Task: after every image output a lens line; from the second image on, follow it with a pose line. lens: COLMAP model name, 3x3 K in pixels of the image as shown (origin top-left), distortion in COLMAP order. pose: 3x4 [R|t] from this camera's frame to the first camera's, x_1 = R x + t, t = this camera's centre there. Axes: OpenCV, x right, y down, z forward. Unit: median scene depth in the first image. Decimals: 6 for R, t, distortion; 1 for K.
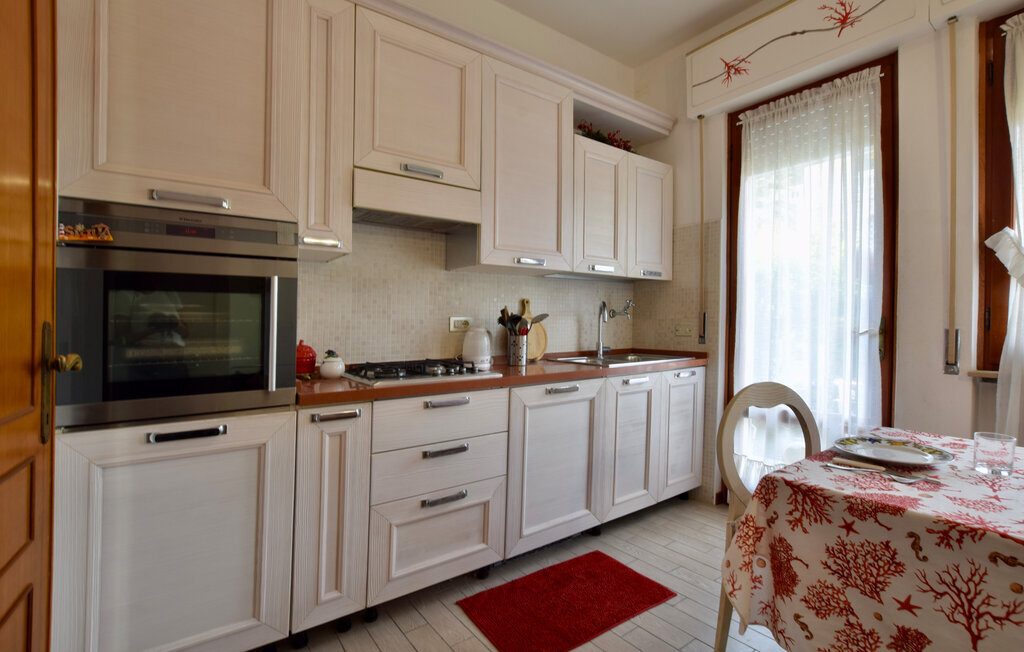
lens RADIAL K [[468.4, 0, 508.5], [0, 468.4, 341.8], [0, 0, 1]] dist [-0.025545, 0.000699]
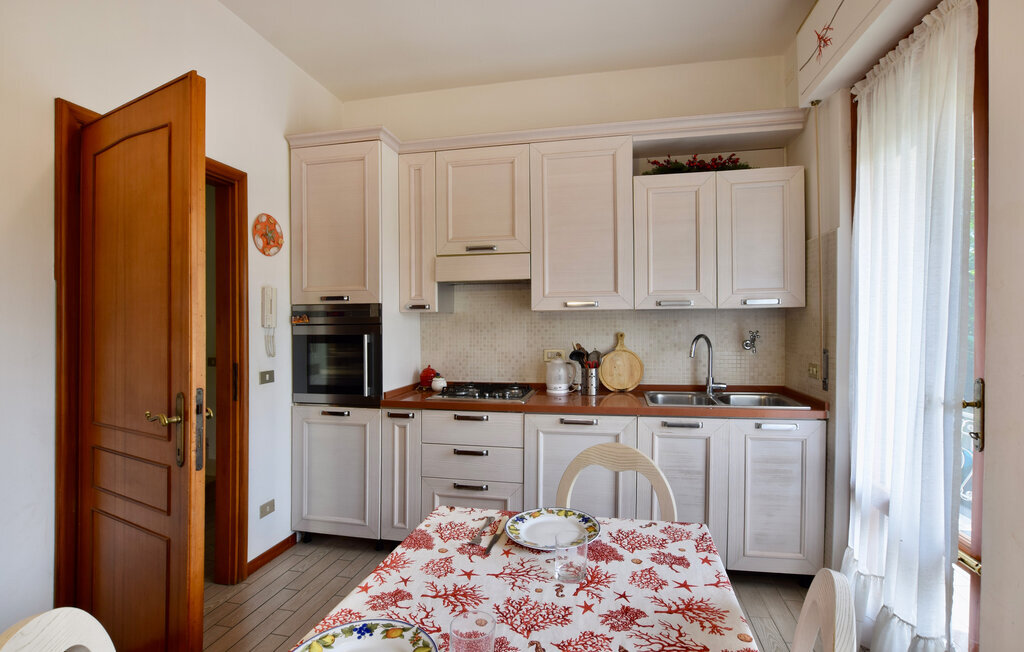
lens RADIAL K [[468.4, 0, 515.2], [0, 468.4, 324.9], [0, 0, 1]] dist [-0.025545, 0.000699]
pose [[0.668374, -0.002567, -0.743821, 0.811730], [-0.022923, 0.999448, -0.024047, -0.093775], [0.743472, 0.033123, 0.667947, 0.130803]]
